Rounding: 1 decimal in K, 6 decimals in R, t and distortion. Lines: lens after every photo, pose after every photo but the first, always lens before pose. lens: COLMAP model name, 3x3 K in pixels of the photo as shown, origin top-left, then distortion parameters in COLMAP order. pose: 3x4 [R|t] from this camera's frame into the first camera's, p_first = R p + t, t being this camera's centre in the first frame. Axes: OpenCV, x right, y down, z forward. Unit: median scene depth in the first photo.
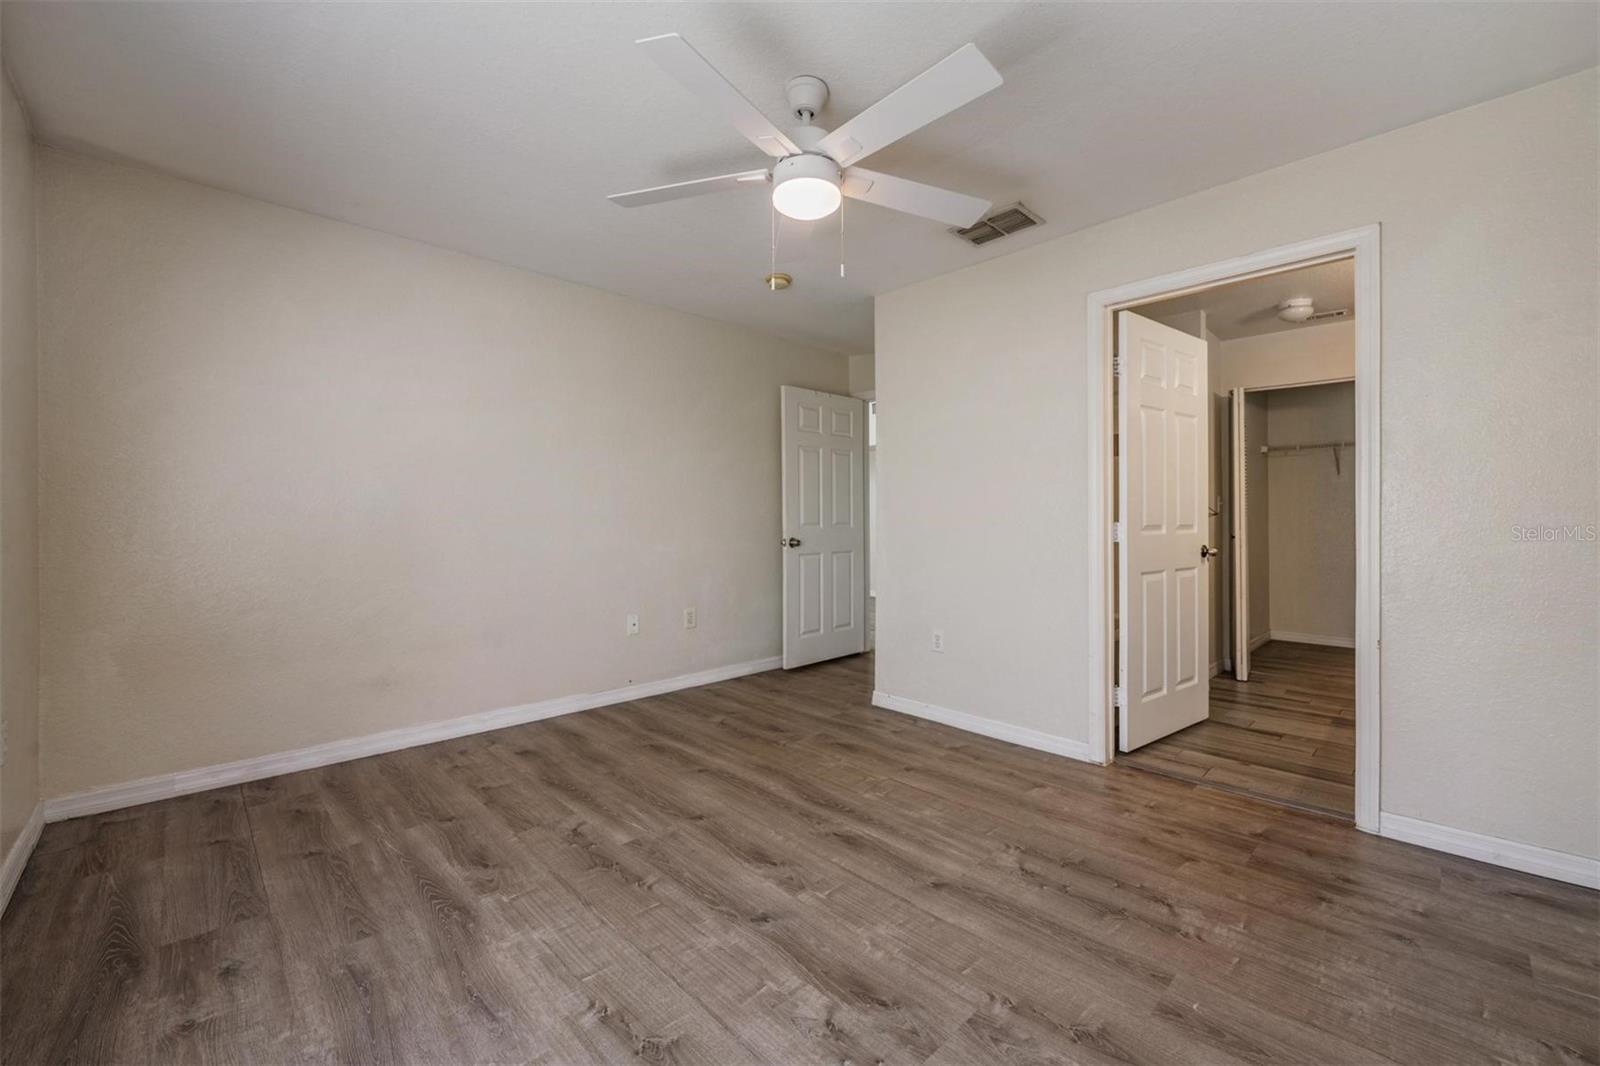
lens RADIAL K [[633.5, 0, 799.4], [0, 633.5, 527.0], [0, 0, 1]] dist [-0.002582, -0.000361]
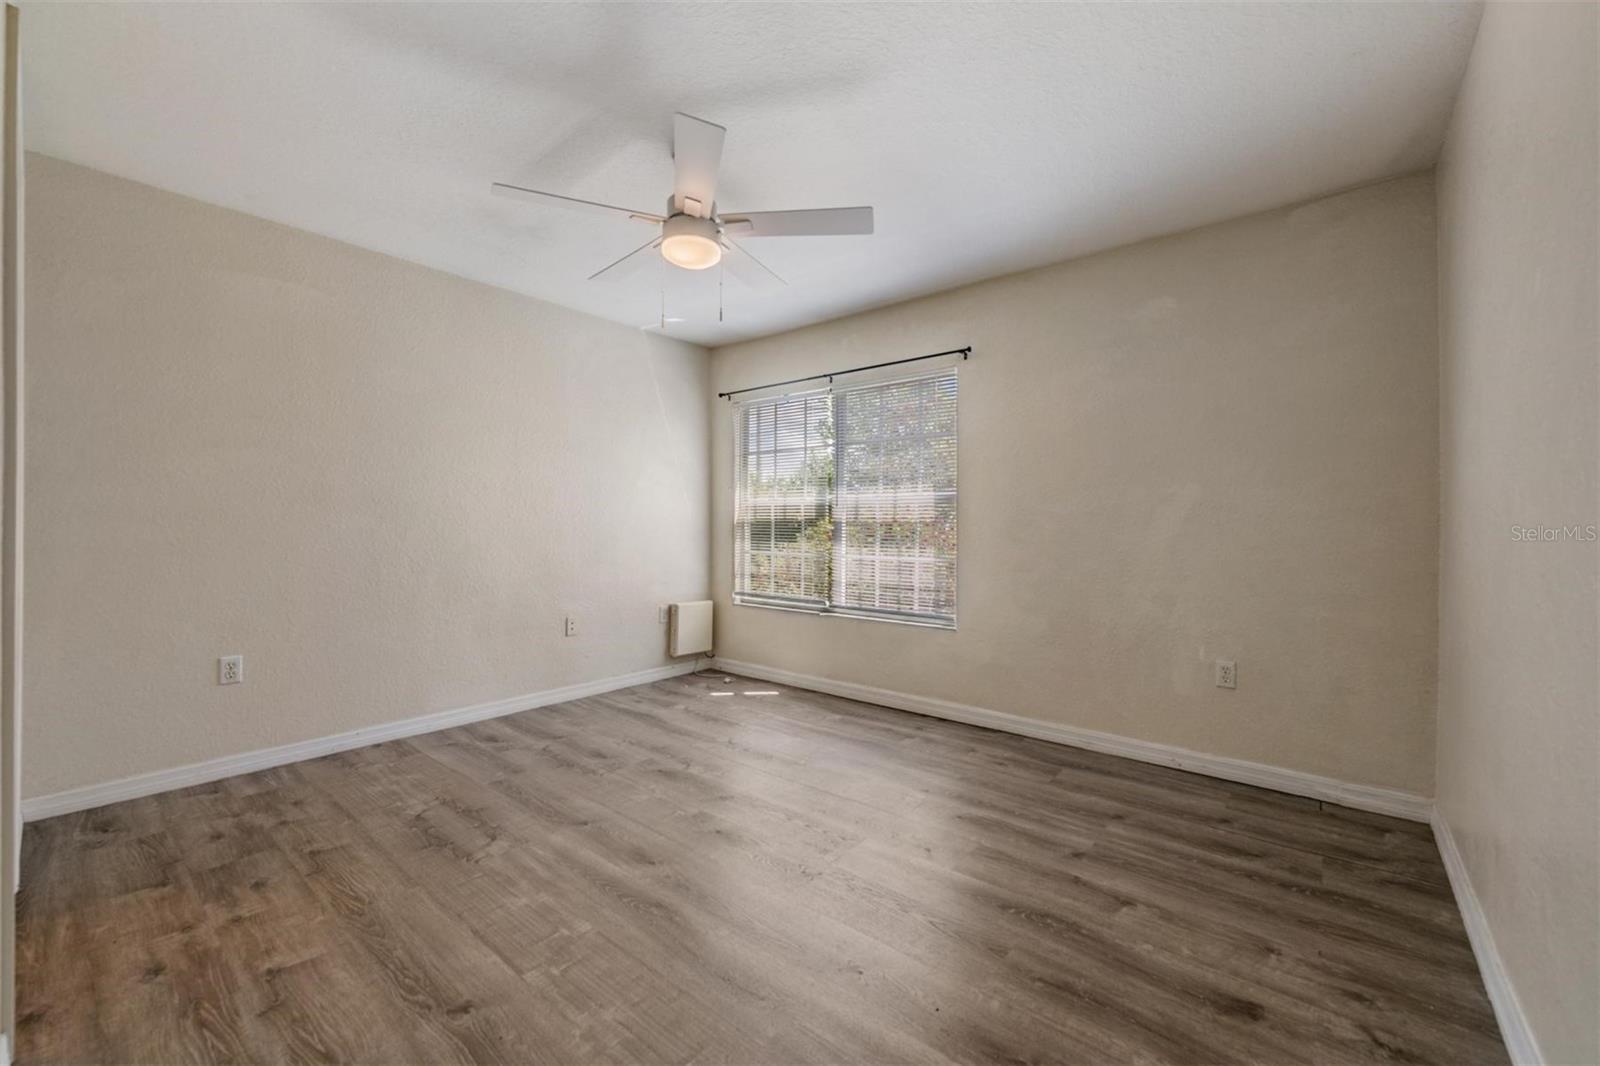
lens RADIAL K [[631.5, 0, 799.3], [0, 631.5, 548.5], [0, 0, 1]] dist [-0.000217, -0.000065]
pose [[-0.994120, -0.000667, -0.108283, -0.060242], [-0.004918, 0.999227, 0.038991, -0.018085], [0.108174, 0.039294, -0.993355, 2.040780]]
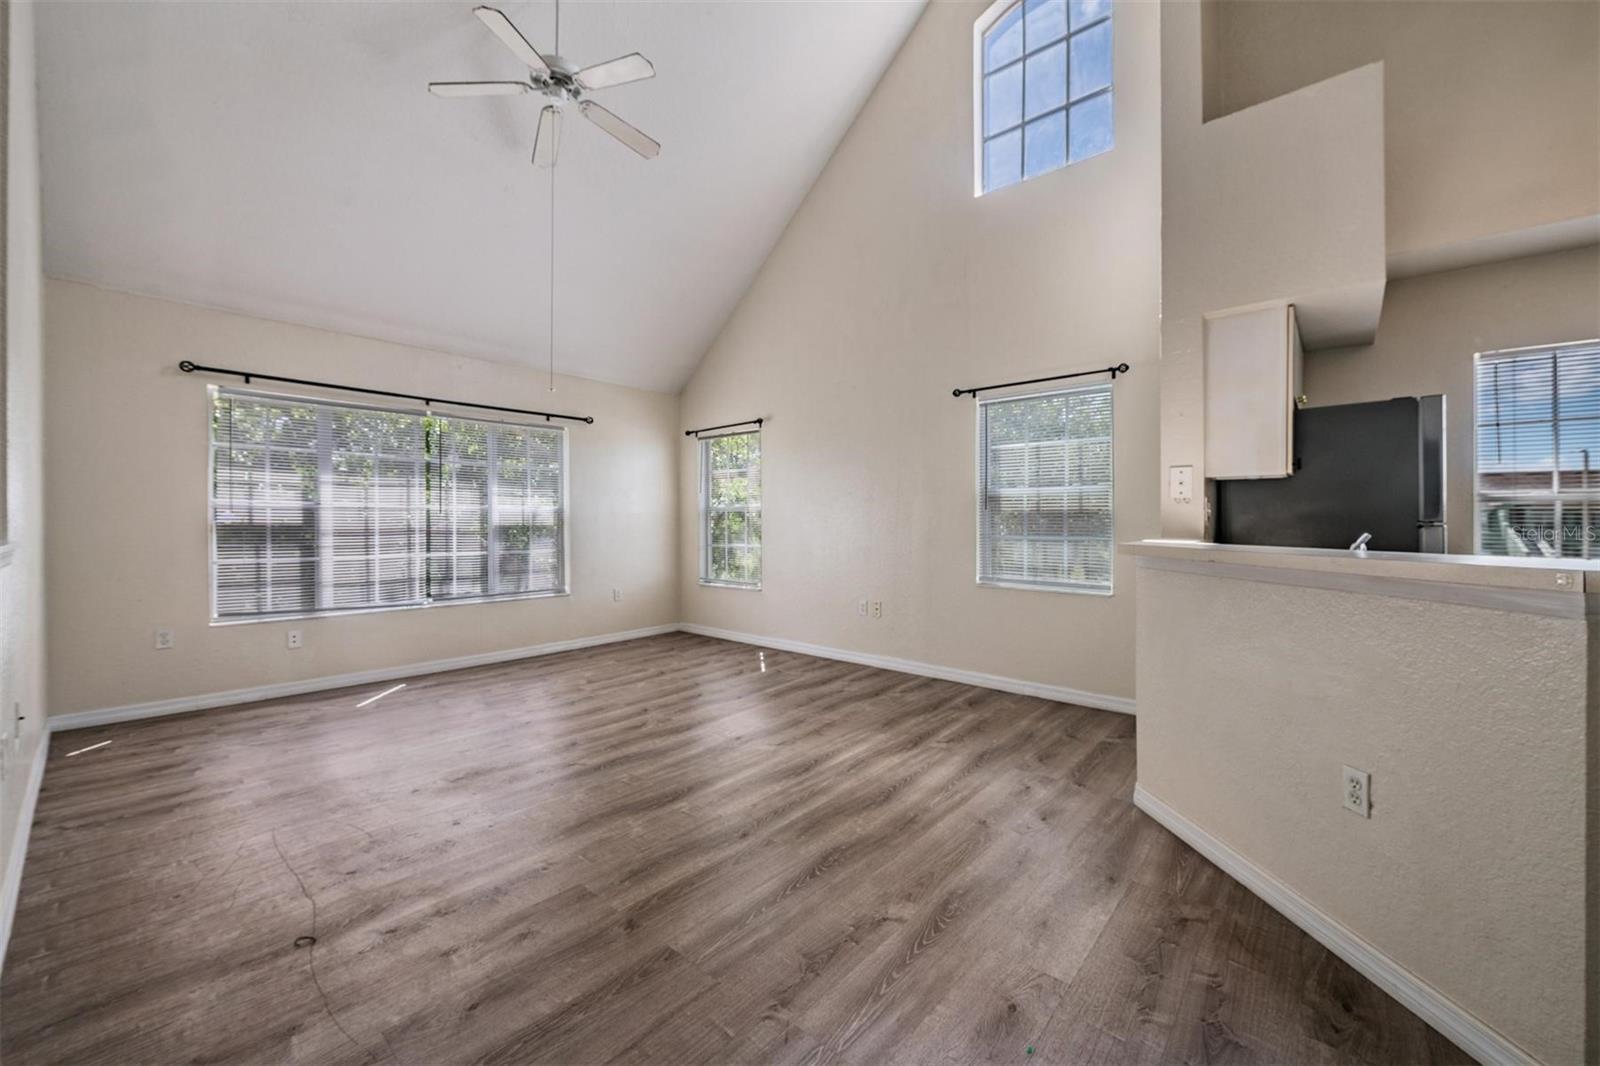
lens RADIAL K [[623.4, 0, 798.7], [0, 623.4, 528.9], [0, 0, 1]] dist [-0.001845, -0.003782]
pose [[0.089069, 0.007370, -0.995998, 1.516555], [-0.008725, 0.999940, 0.006619, -0.036191], [0.995987, 0.008101, 0.089128, 1.462718]]
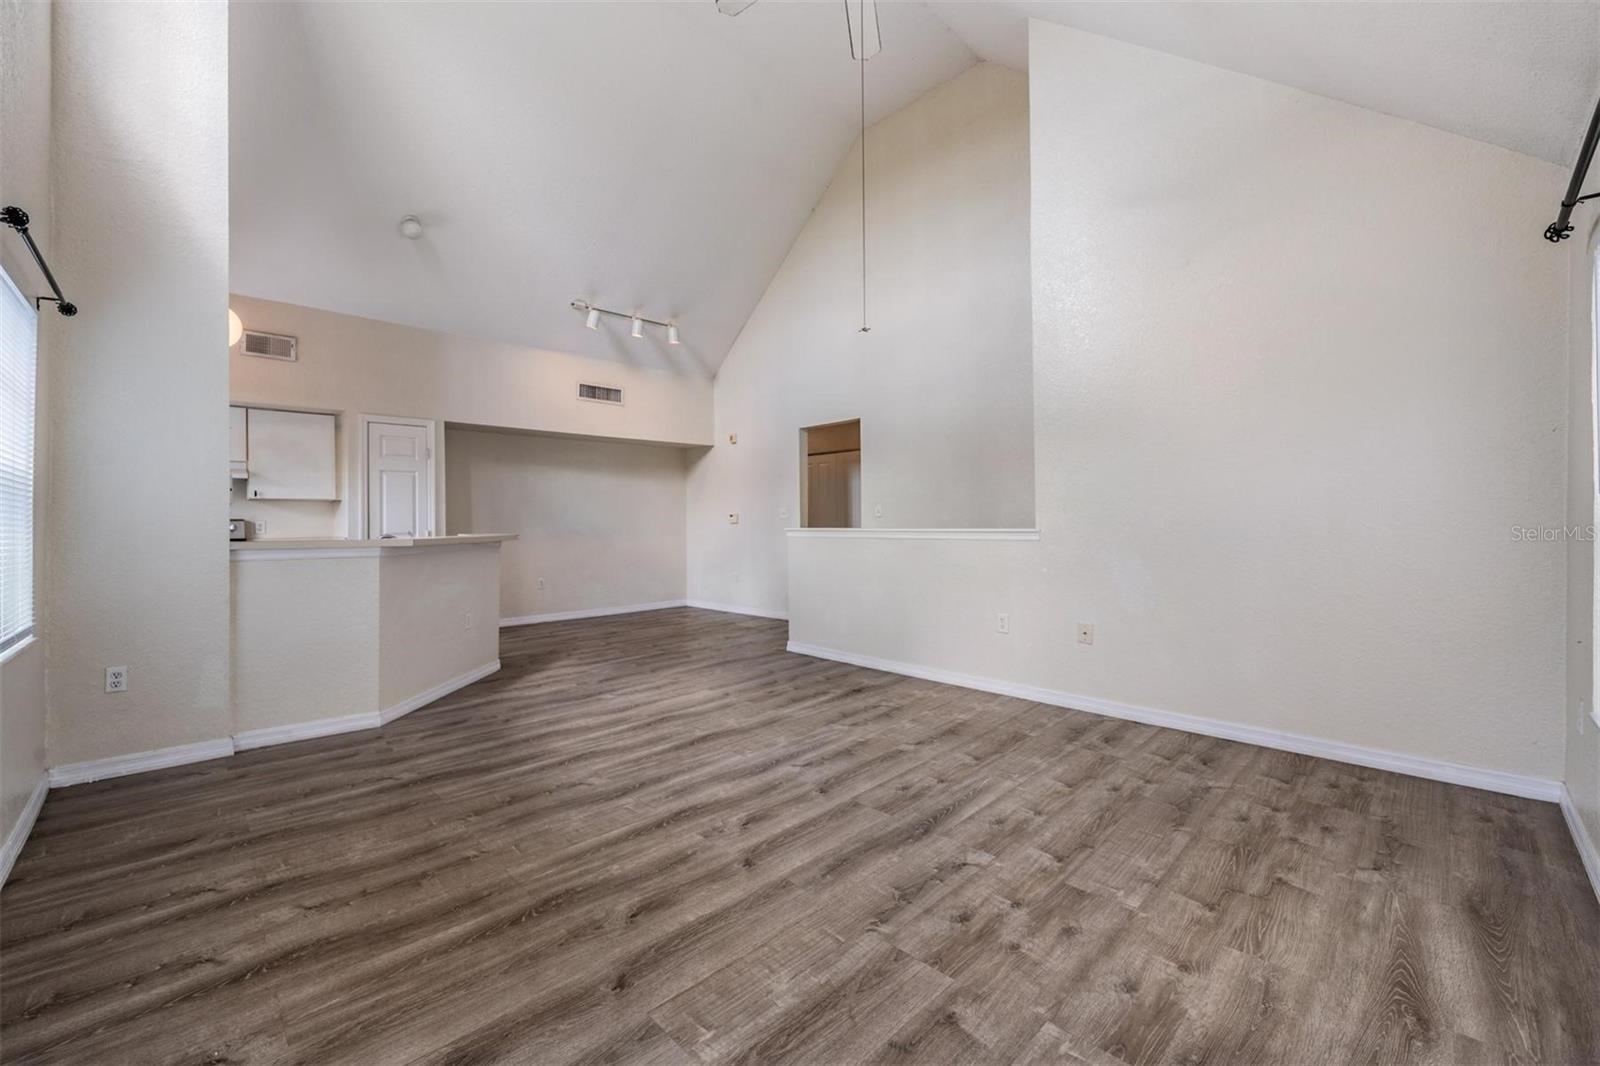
lens RADIAL K [[638.8, 0, 801.0], [0, 638.8, 514.5], [0, 0, 1]] dist [-0.011321, -0.000426]
pose [[-0.012446, 0.012146, 0.999849, -1.381298], [0.017991, 0.999767, -0.011921, -0.033259], [-0.999761, 0.017840, -0.012661, 1.097095]]
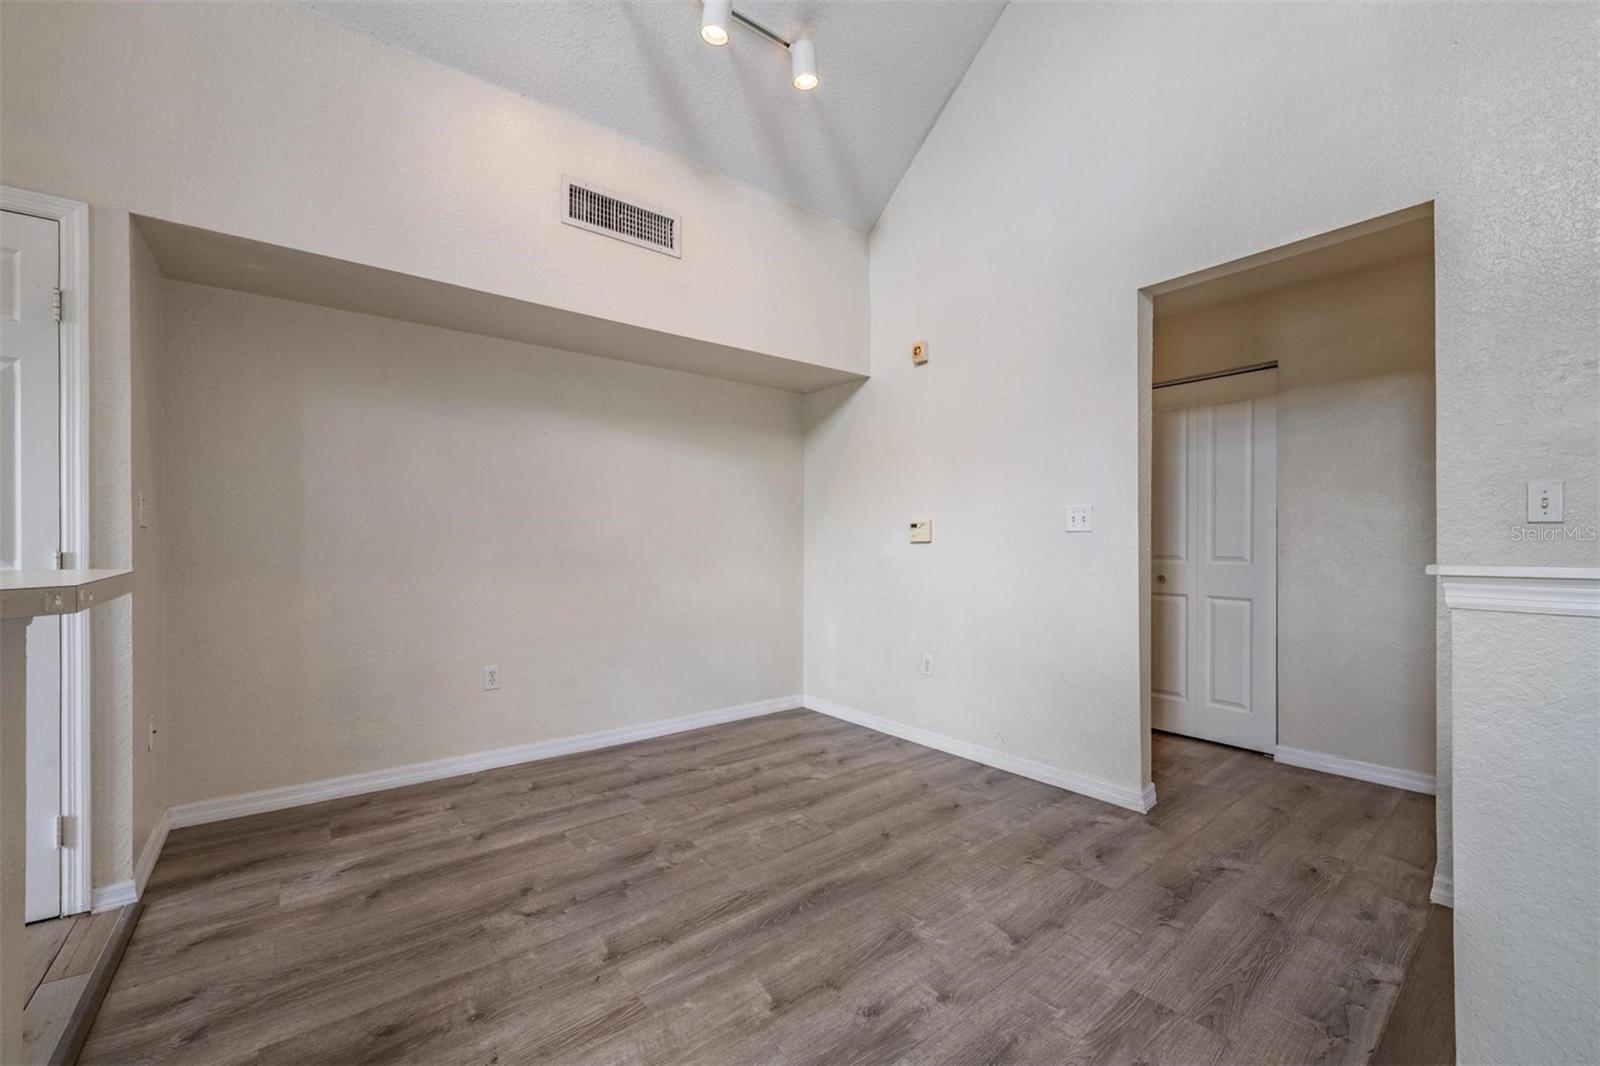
lens RADIAL K [[636.8, 0, 794.3], [0, 636.8, 534.3], [0, 0, 1]] dist [-0.013688, -0.000526]
pose [[0.095763, 0.016137, 0.995273, 0.708500], [0.005818, 0.999842, -0.016771, -0.028520], [-0.995387, 0.007397, 0.095654, 1.617888]]
